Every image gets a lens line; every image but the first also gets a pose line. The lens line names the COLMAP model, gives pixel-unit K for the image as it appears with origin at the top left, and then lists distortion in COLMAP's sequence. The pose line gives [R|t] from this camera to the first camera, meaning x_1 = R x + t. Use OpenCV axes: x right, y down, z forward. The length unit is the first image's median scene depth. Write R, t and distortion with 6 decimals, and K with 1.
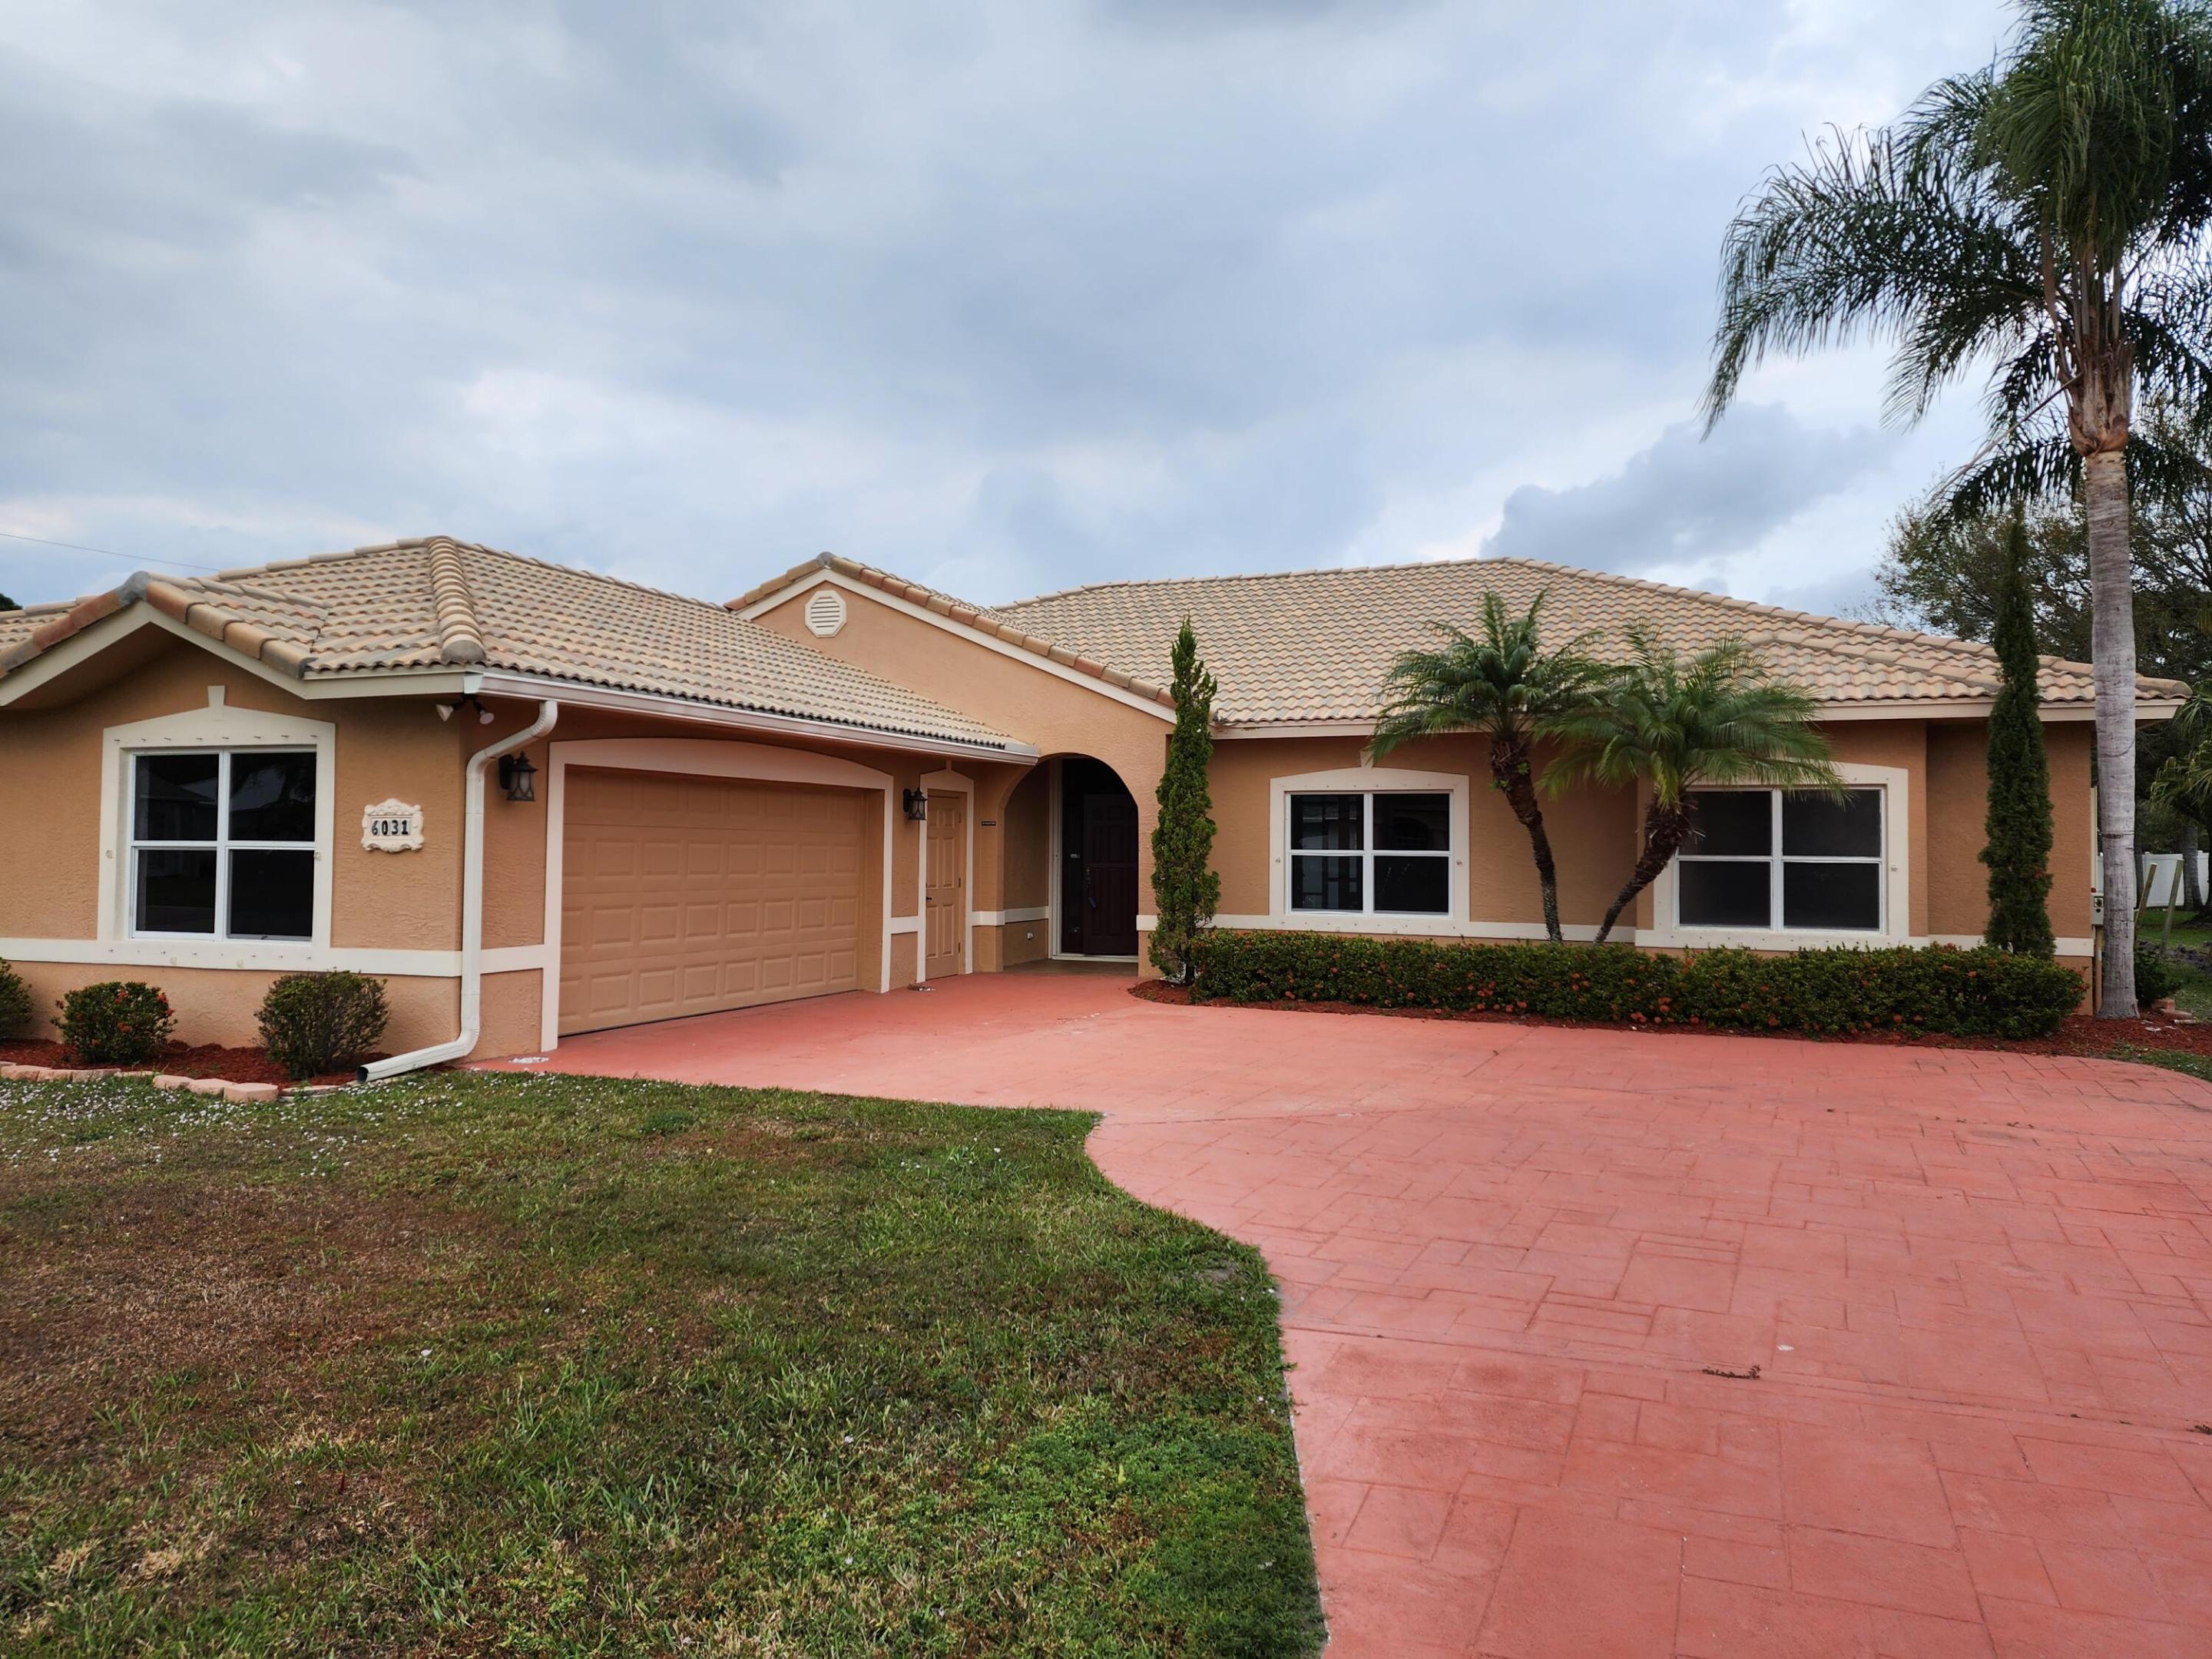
lens RADIAL K [[1584.9, 0, 1089.9], [0, 1584.9, 830.8], [0, 0, 1]] dist [0.074027, -0.063693]
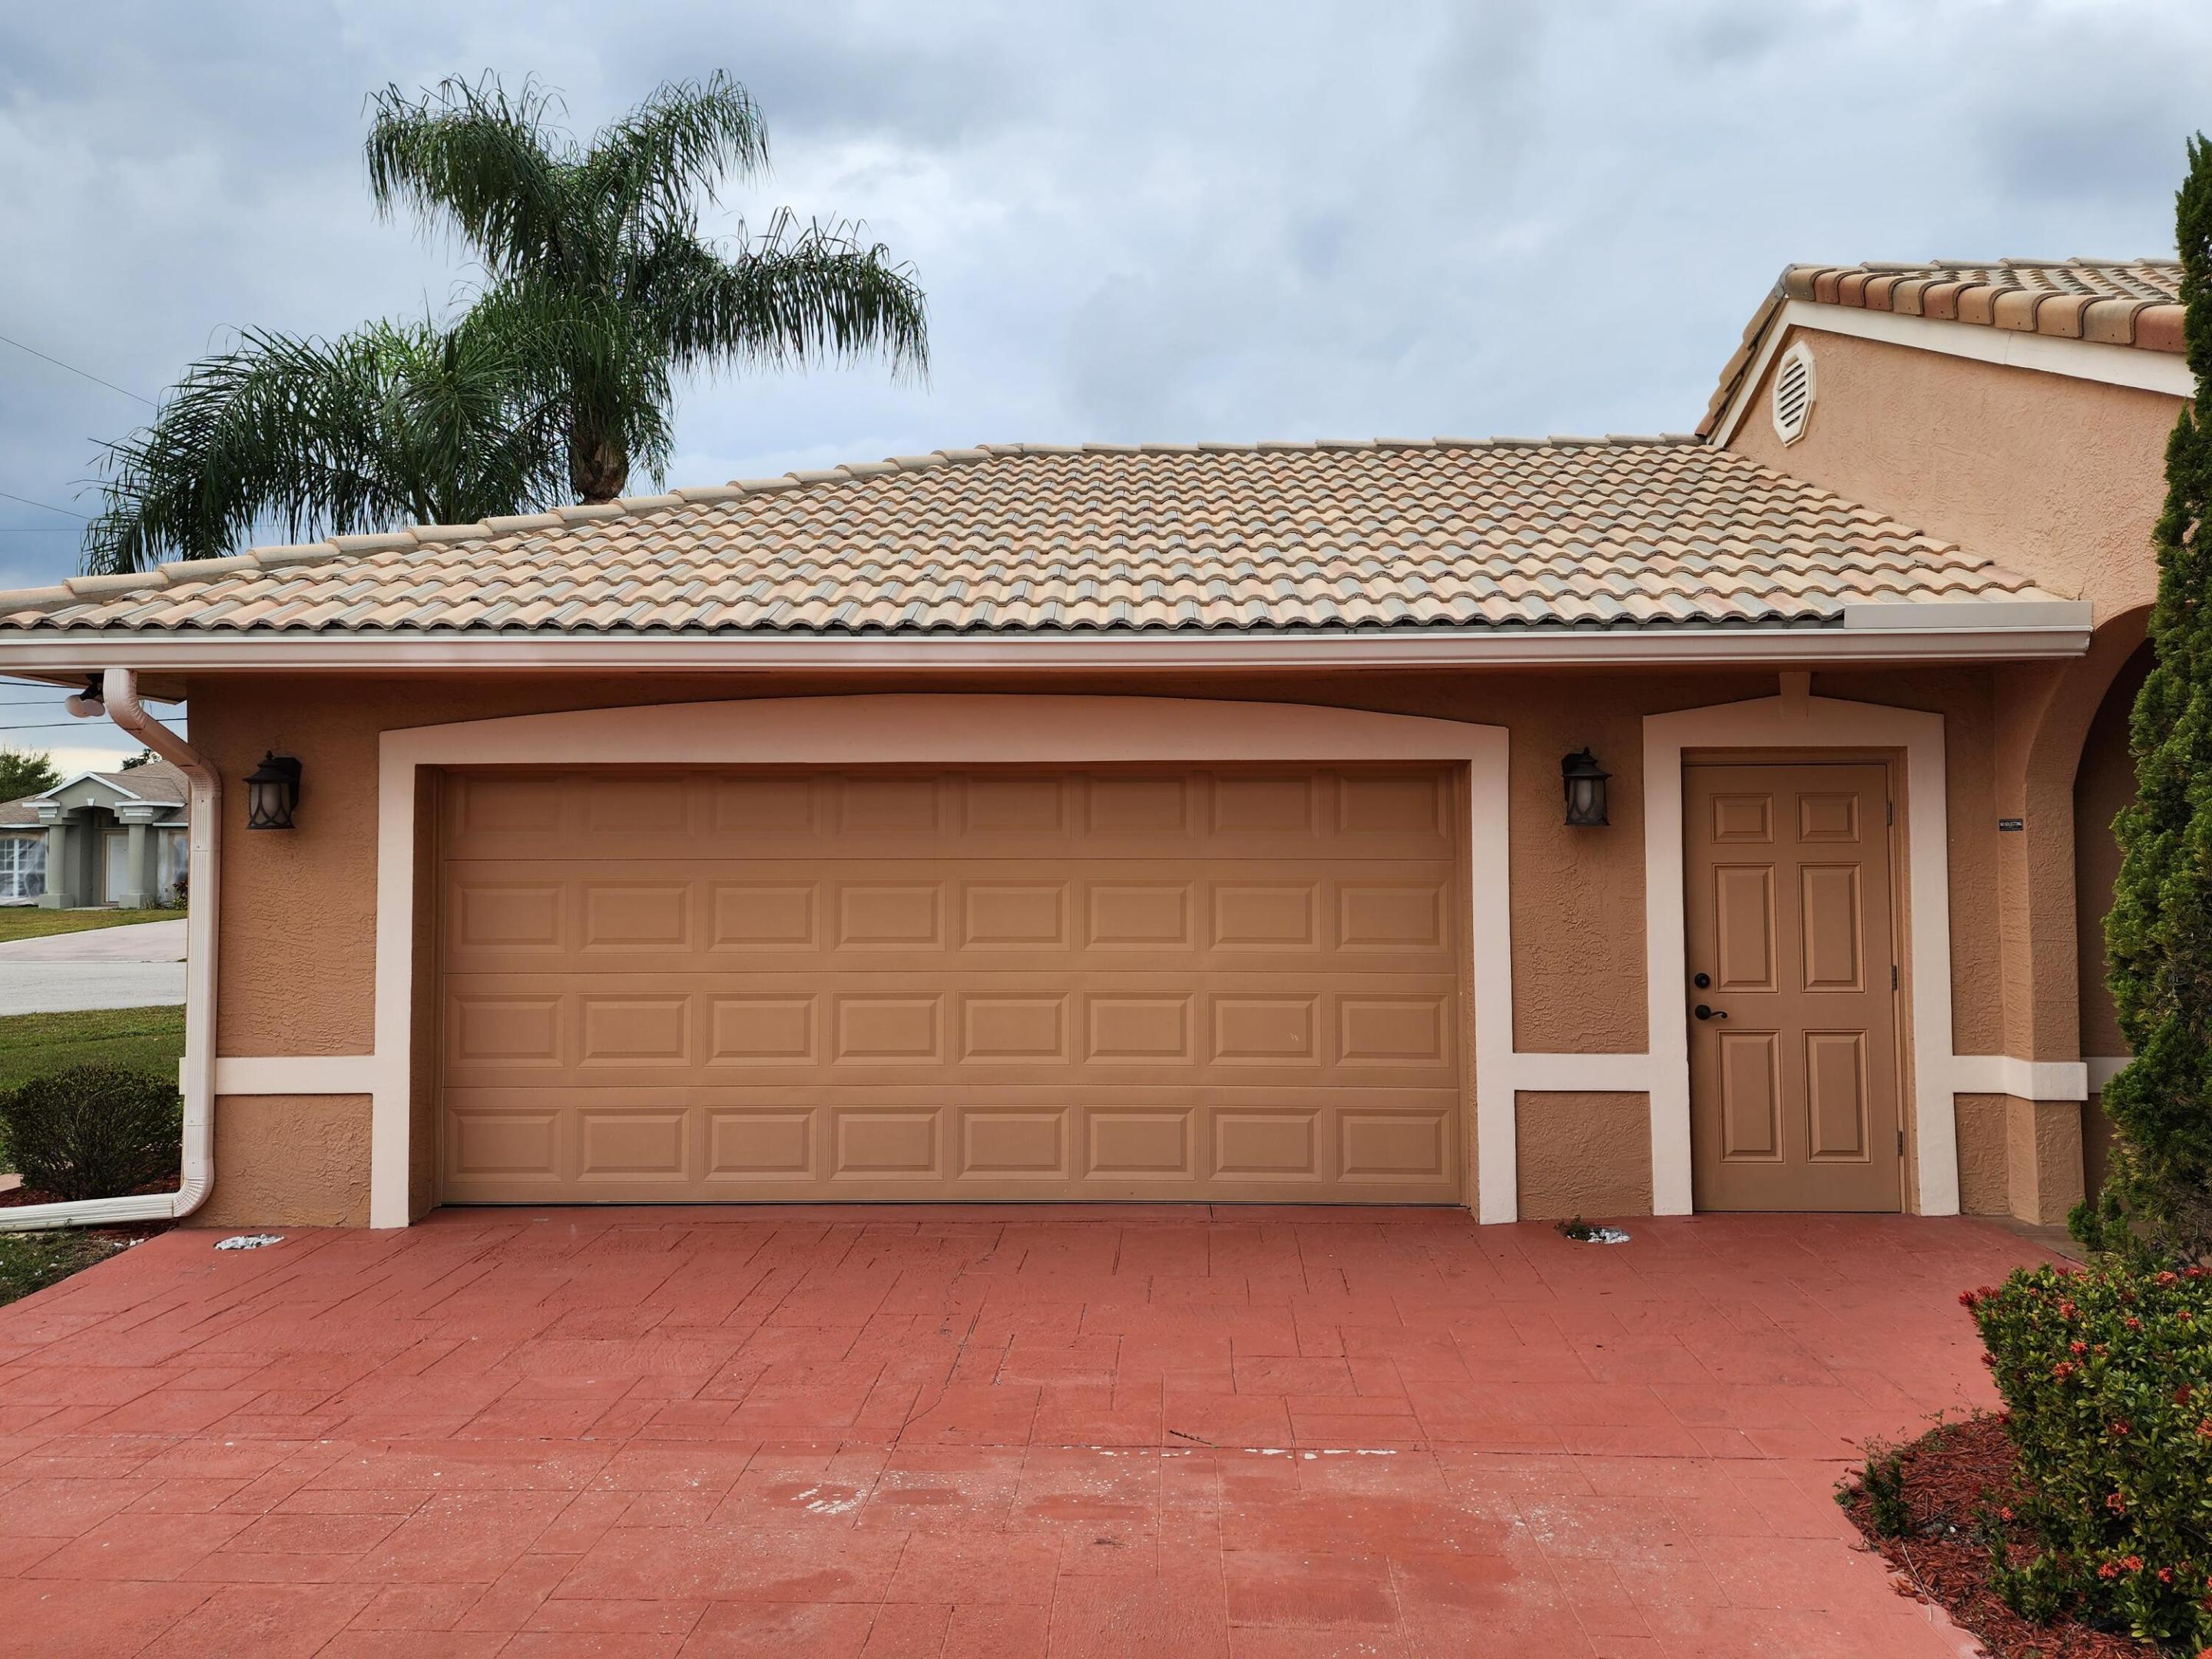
lens RADIAL K [[1584.9, 0, 1089.9], [0, 1584.9, 830.8], [0, 0, 1]] dist [0.074027, -0.063693]
pose [[0.355064, -0.026803, -0.934458, 0.232987], [0.017344, 0.999606, -0.022082, 0.001703], [0.934681, -0.008367, 0.355389, 0.708303]]
